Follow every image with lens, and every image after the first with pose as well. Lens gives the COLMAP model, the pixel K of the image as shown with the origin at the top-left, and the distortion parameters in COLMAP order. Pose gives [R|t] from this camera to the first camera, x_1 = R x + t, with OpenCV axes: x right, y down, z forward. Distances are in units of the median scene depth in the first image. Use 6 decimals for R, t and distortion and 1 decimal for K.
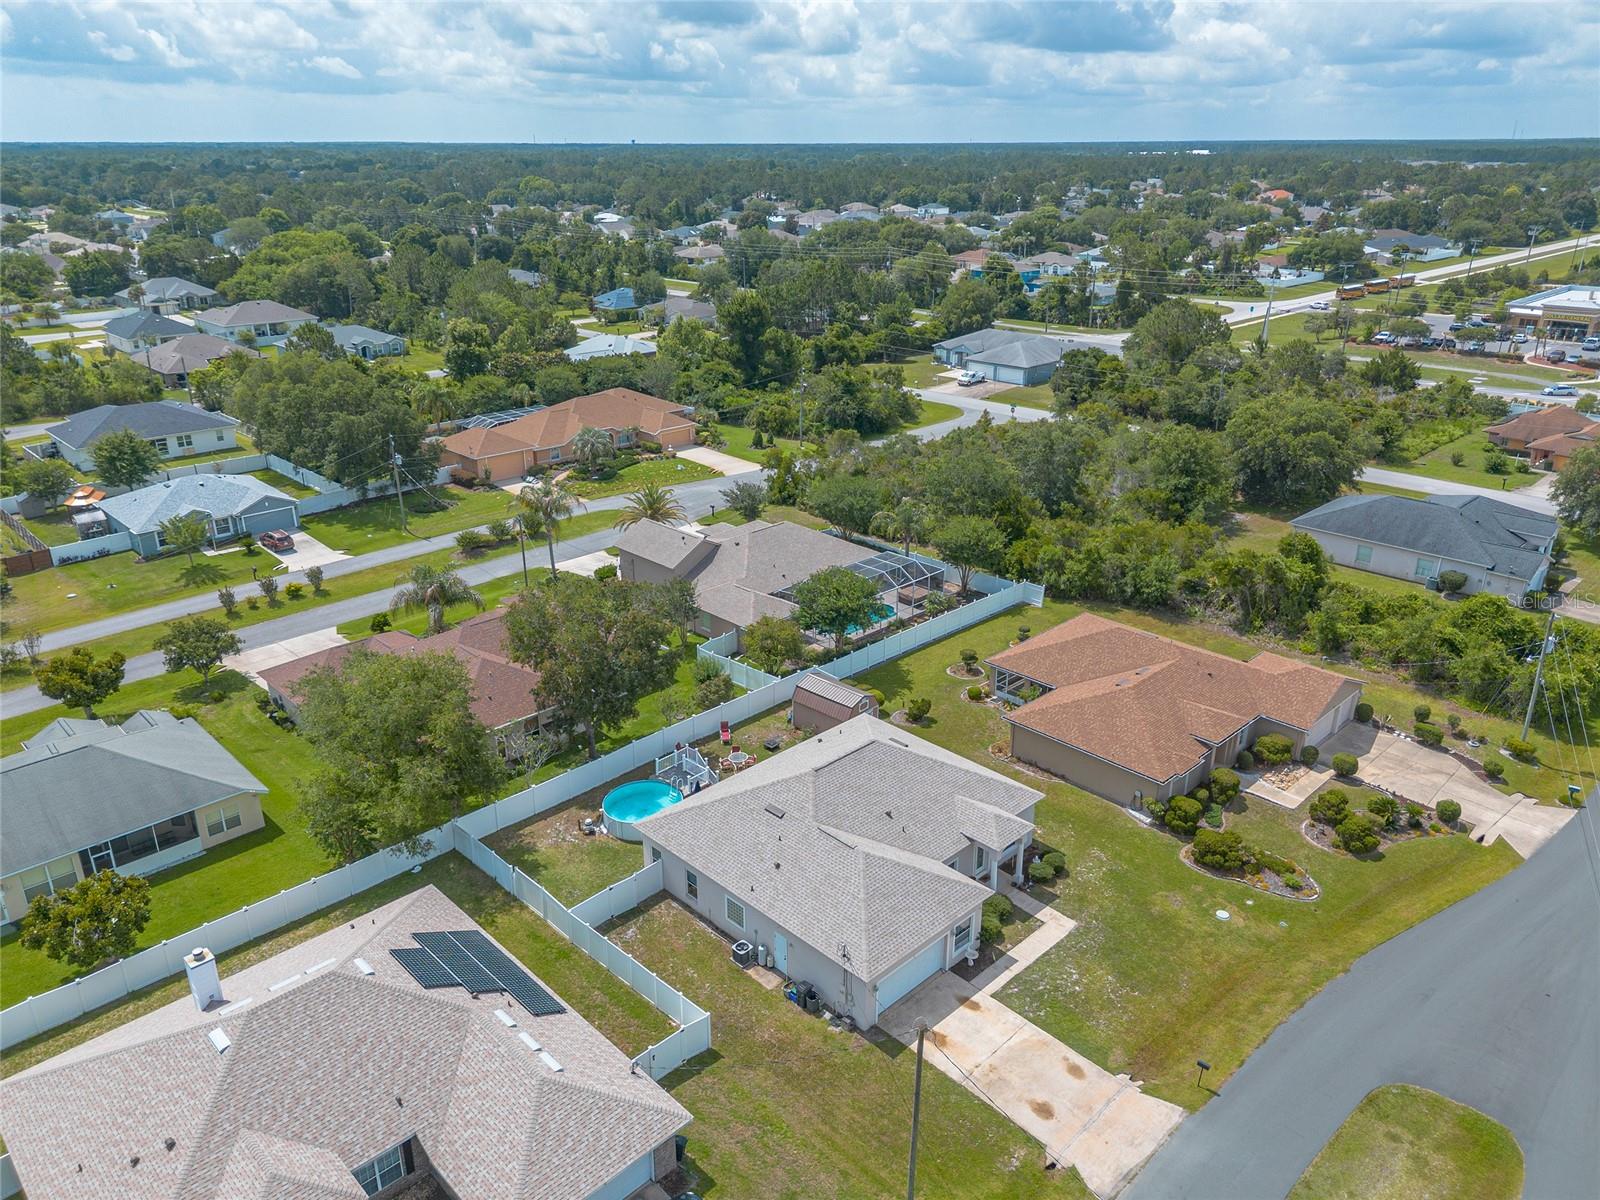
lens RADIAL K [[1134.5, 0, 797.2], [0, 1134.5, 595.9], [0, 0, 1]] dist [0.059193, -0.049752]
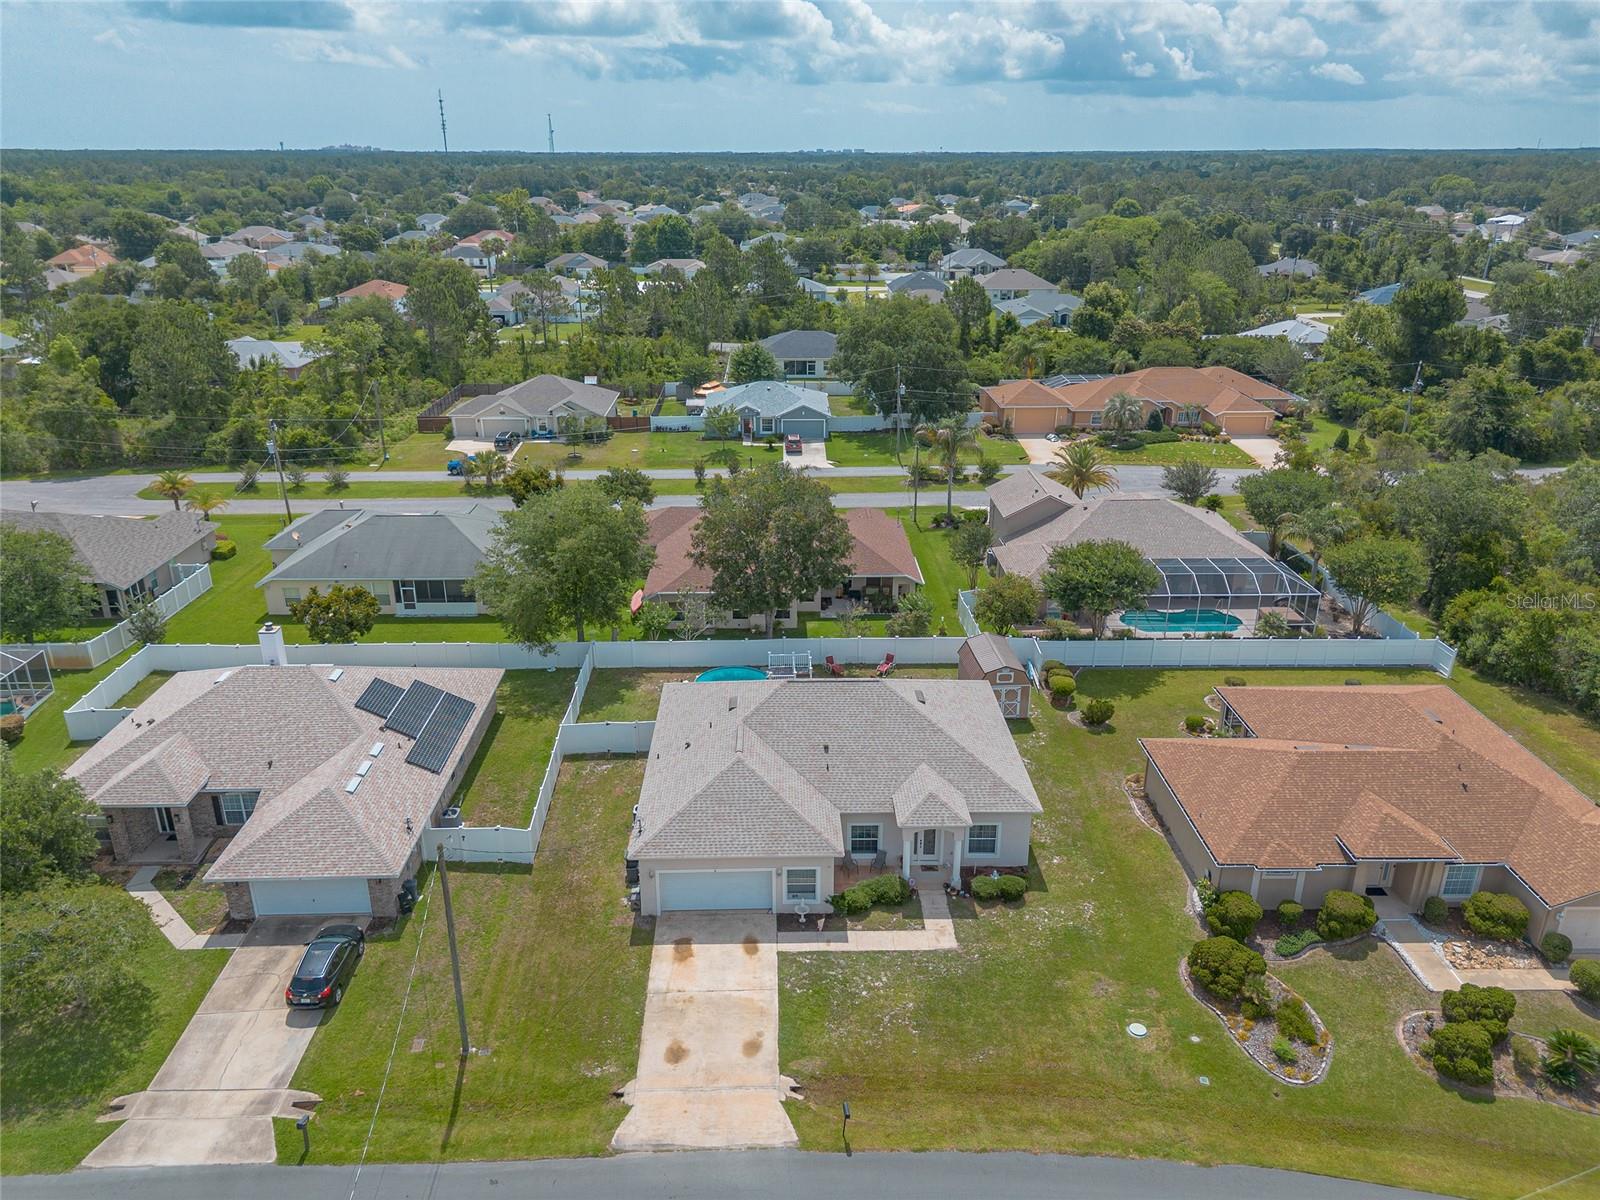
lens RADIAL K [[1134.5, 0, 795.6], [0, 1134.5, 595.3], [0, 0, 1]] dist [0.059193, -0.049752]
pose [[0.733298, 0.248373, -0.632918, 0.460068], [-0.252050, 0.963866, 0.086221, 0.000738], [0.631462, 0.096301, 0.769403, 0.202330]]
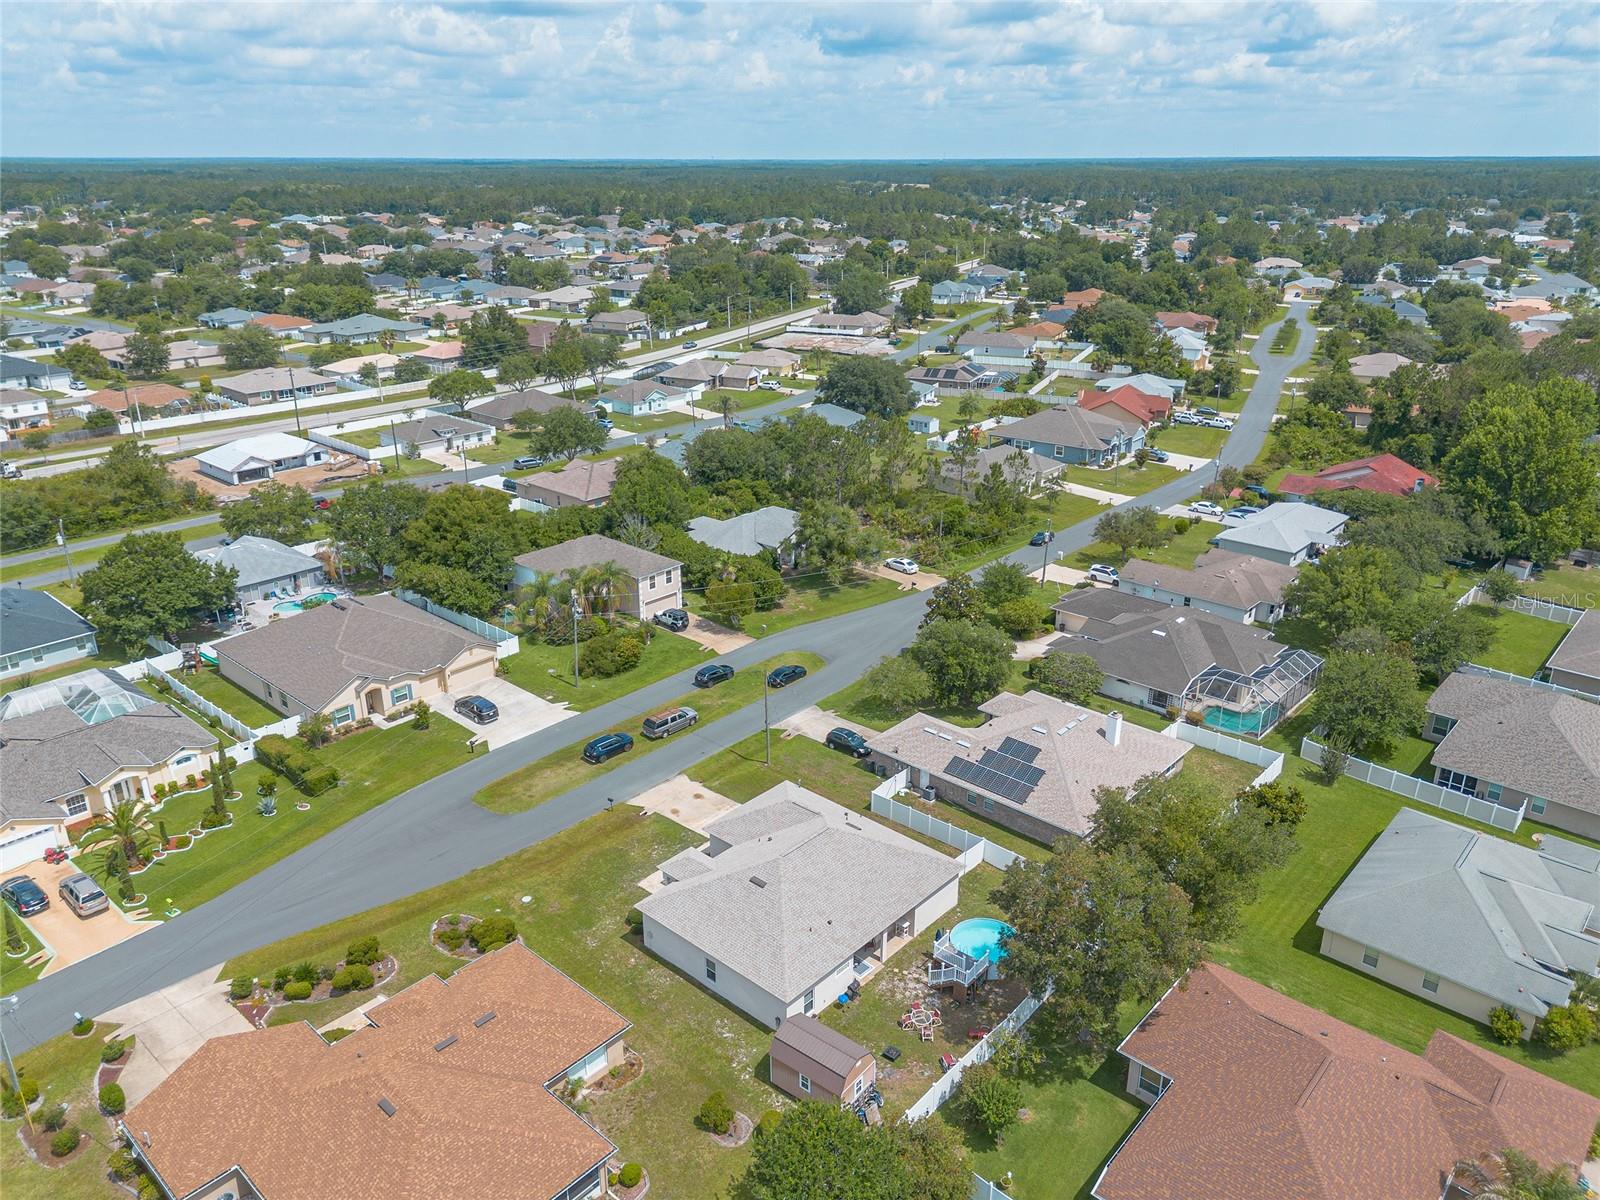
lens RADIAL K [[1134.5, 0, 809.2], [0, 1134.5, 610.5], [0, 0, 1]] dist [0.059193, -0.049752]
pose [[-0.997278, 0.028755, -0.067894, 0.088572], [-0.025491, 0.729581, 0.683419, -0.696932], [0.069186, 0.683290, -0.726862, 1.351261]]
